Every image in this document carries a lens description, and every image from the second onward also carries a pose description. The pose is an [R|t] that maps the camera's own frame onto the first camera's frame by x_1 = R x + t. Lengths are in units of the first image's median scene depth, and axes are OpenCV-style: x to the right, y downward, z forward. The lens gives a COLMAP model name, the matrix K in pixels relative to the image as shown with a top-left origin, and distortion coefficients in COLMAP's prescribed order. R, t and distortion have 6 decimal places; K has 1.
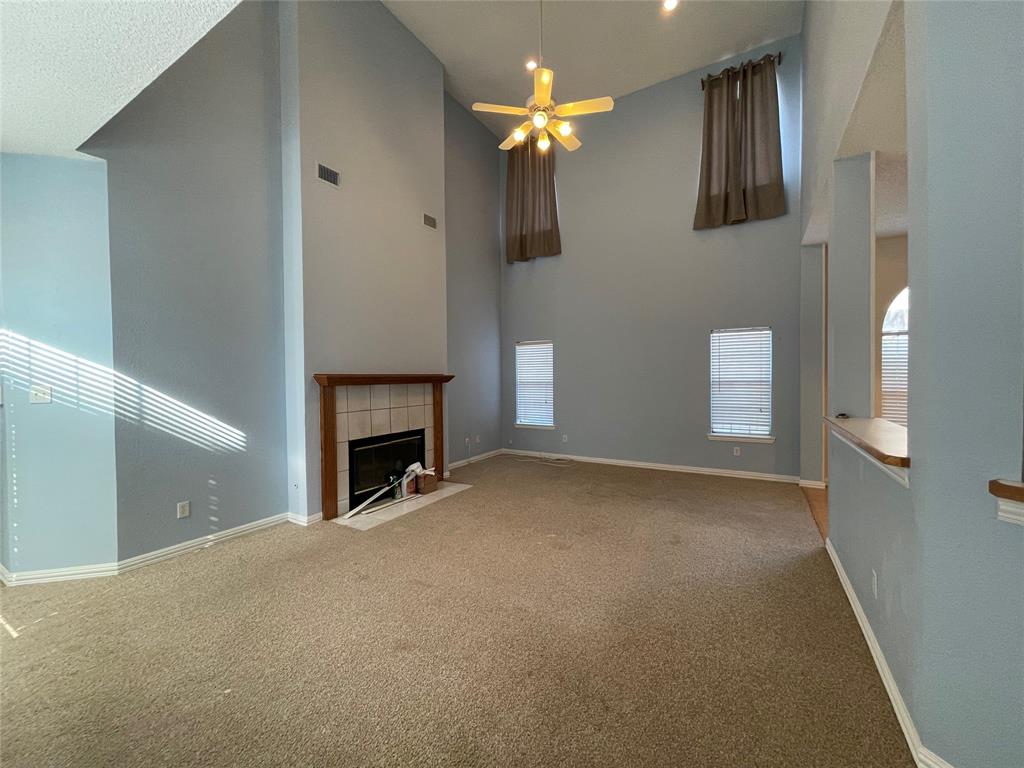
lens RADIAL K [[412.2, 0, 510.6], [0, 412.2, 382.6], [0, 0, 1]] dist [-0.004176, 0.001075]
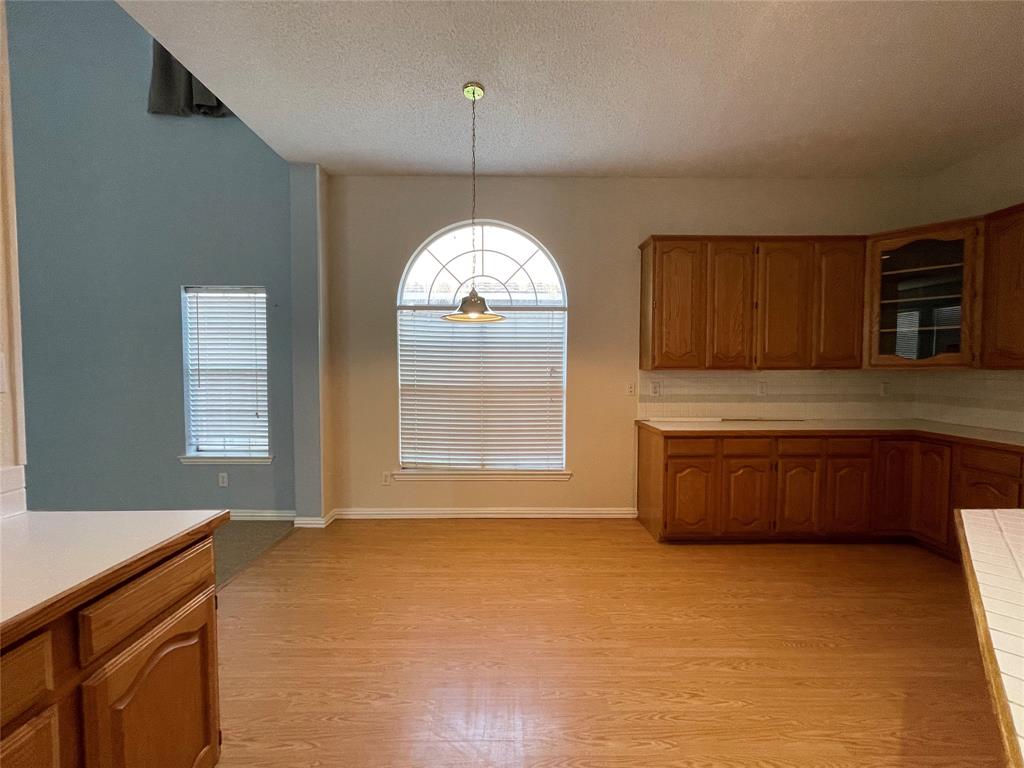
lens RADIAL K [[412.2, 0, 508.3], [0, 412.2, 382.6], [0, 0, 1]] dist [-0.004176, 0.001075]
pose [[0.858413, -0.005767, 0.512926, 0.690080], [-0.008334, 0.999648, 0.025186, -0.004193], [-0.512891, -0.025895, 0.858063, 0.260395]]
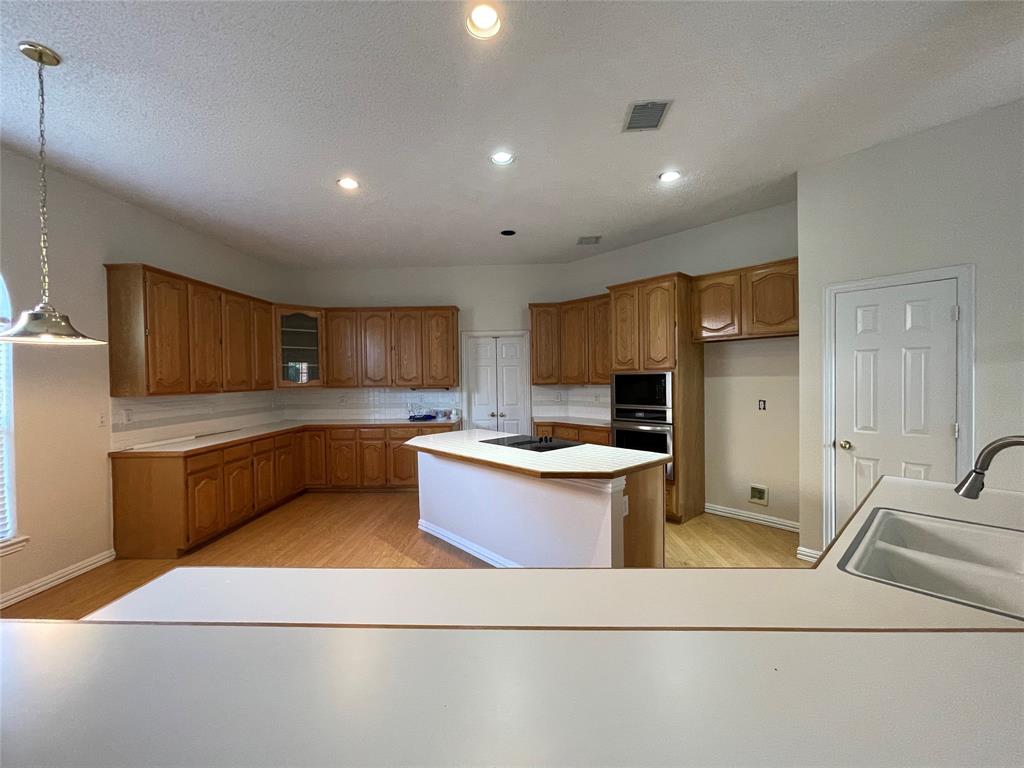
lens RADIAL K [[412.2, 0, 508.5], [0, 412.2, 385.9], [0, 0, 1]] dist [-0.004176, 0.001075]
pose [[-0.480162, 0.004838, 0.877167, 0.360006], [0.027001, 0.999592, 0.009267, -0.018074], [-0.876764, 0.028134, -0.480097, 0.521504]]
